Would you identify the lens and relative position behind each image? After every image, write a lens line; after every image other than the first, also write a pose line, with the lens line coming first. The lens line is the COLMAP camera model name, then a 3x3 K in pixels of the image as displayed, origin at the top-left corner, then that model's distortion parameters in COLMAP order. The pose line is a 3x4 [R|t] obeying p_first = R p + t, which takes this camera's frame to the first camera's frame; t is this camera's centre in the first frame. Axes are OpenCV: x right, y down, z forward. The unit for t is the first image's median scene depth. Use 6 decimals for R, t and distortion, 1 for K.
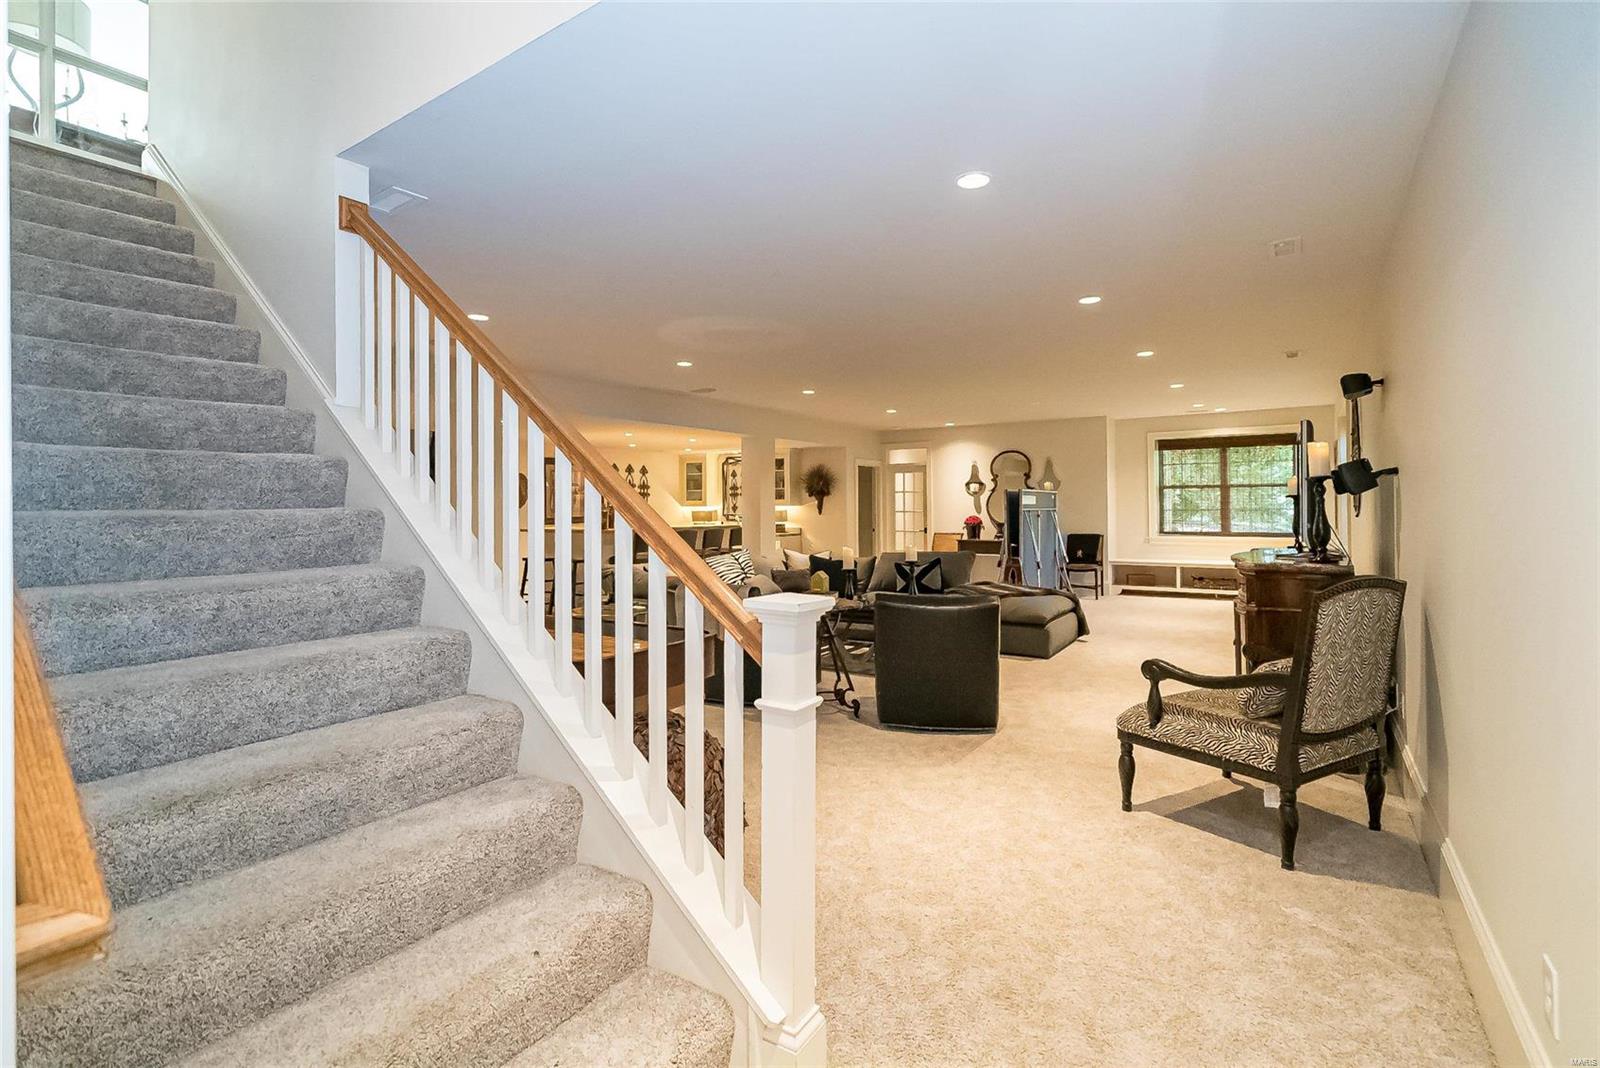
lens RADIAL K [[728.4, 0, 800.0], [0, 728.4, 534.0], [0, 0, 1]] dist [-0.000055, 0.000025]
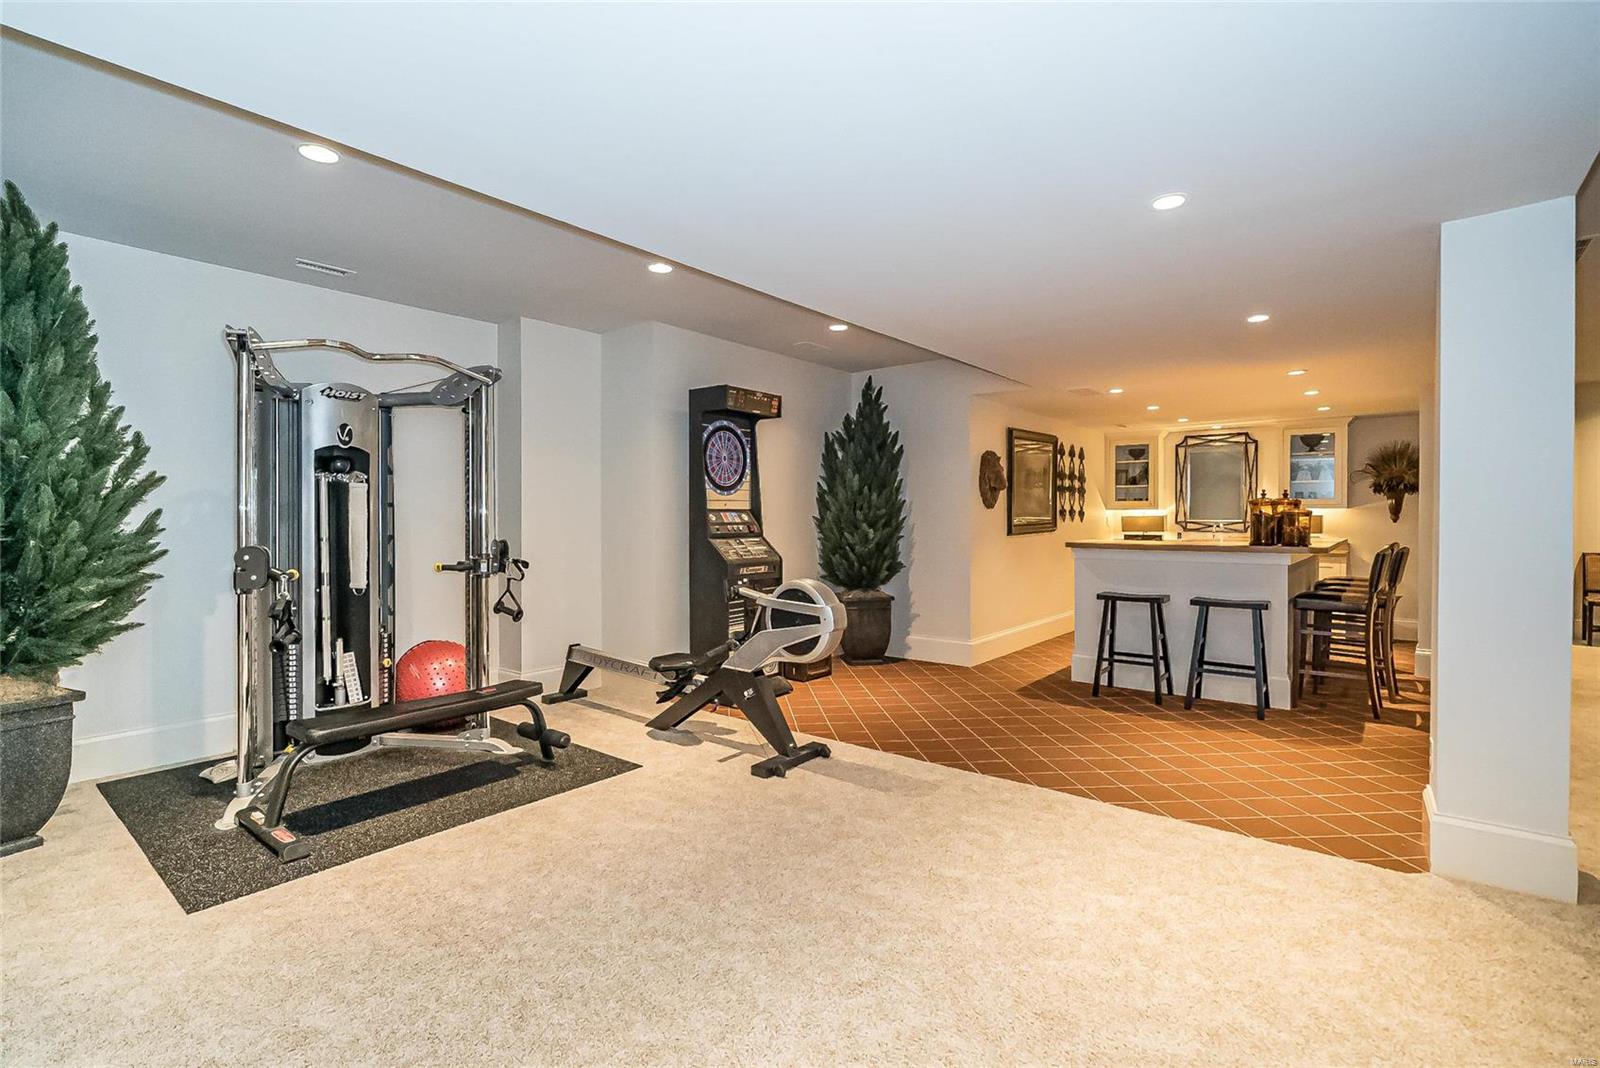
lens RADIAL K [[728.4, 0, 800.0], [0, 728.4, 534.0], [0, 0, 1]] dist [-0.000055, 0.000025]
pose [[0.996841, 0.004468, -0.079295, -0.448965], [-0.003704, 0.999945, 0.009790, -0.020450], [0.079335, -0.009465, 0.996803, 0.323618]]
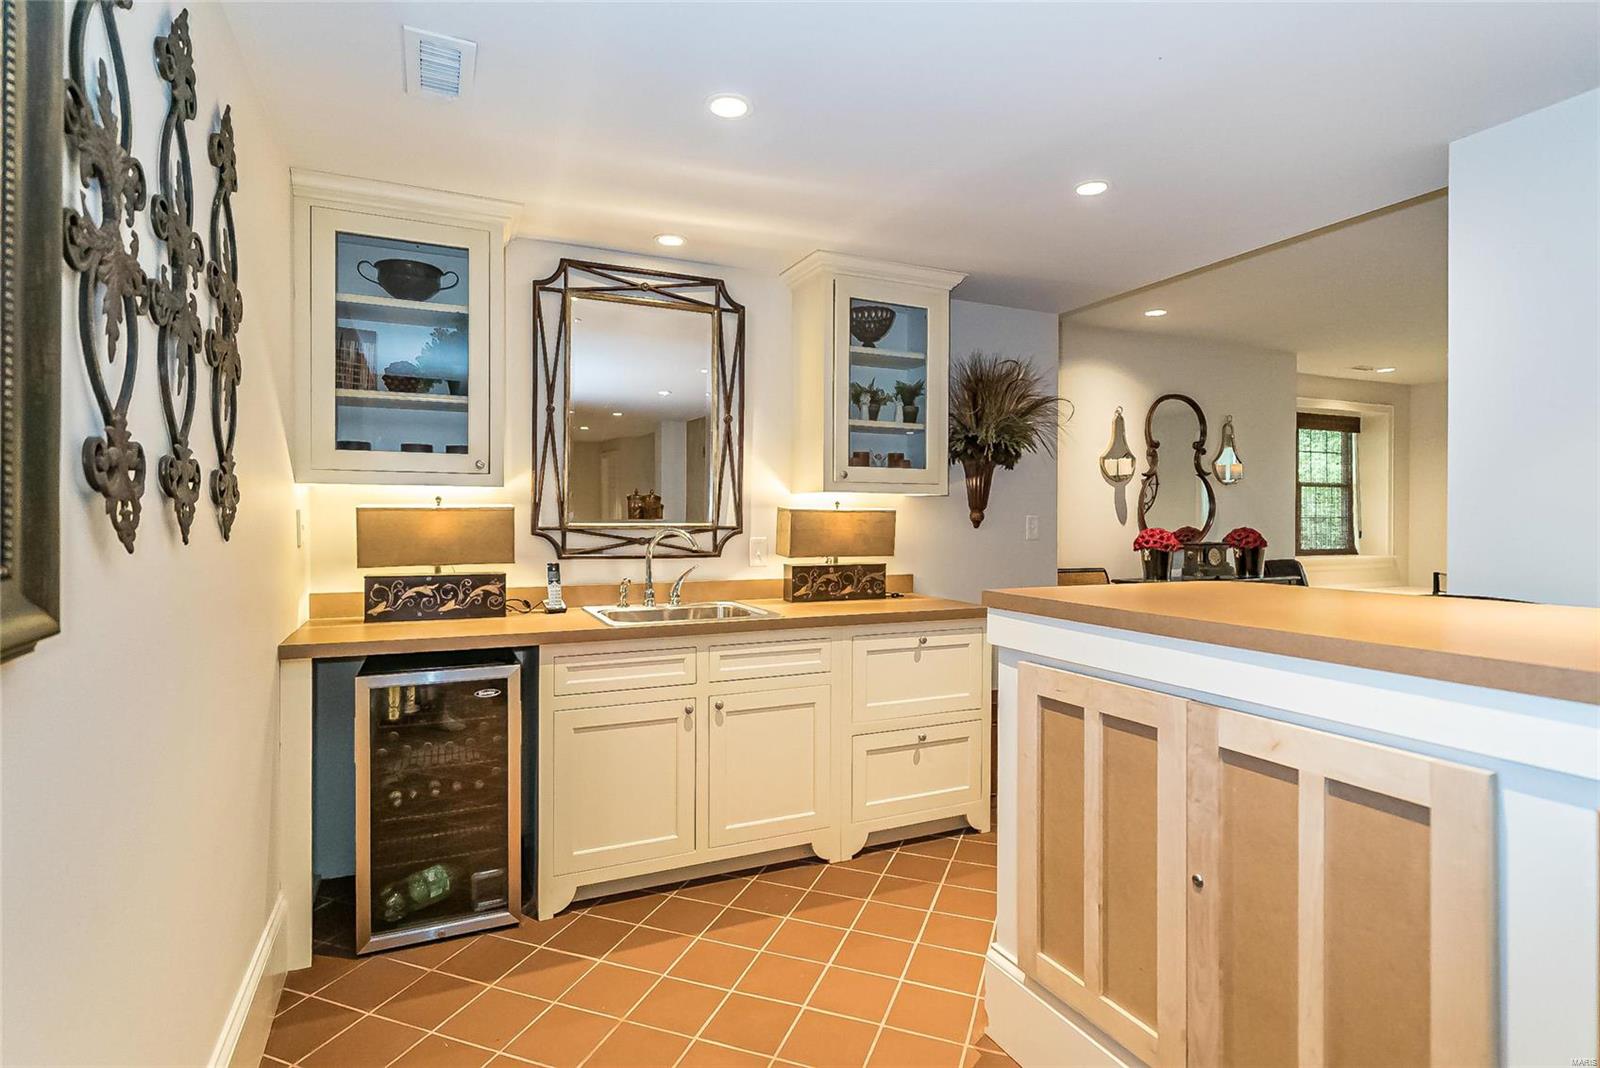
lens RADIAL K [[797.4, 0, 800.0], [0, 797.4, 534.0], [0, 0, 1]] dist [-0.001087, -0.000179]
pose [[0.517330, -0.013002, 0.855687, -0.297499], [0.007089, 0.999915, 0.010907, -0.027600], [-0.855757, 0.000423, 0.517379, 0.901014]]
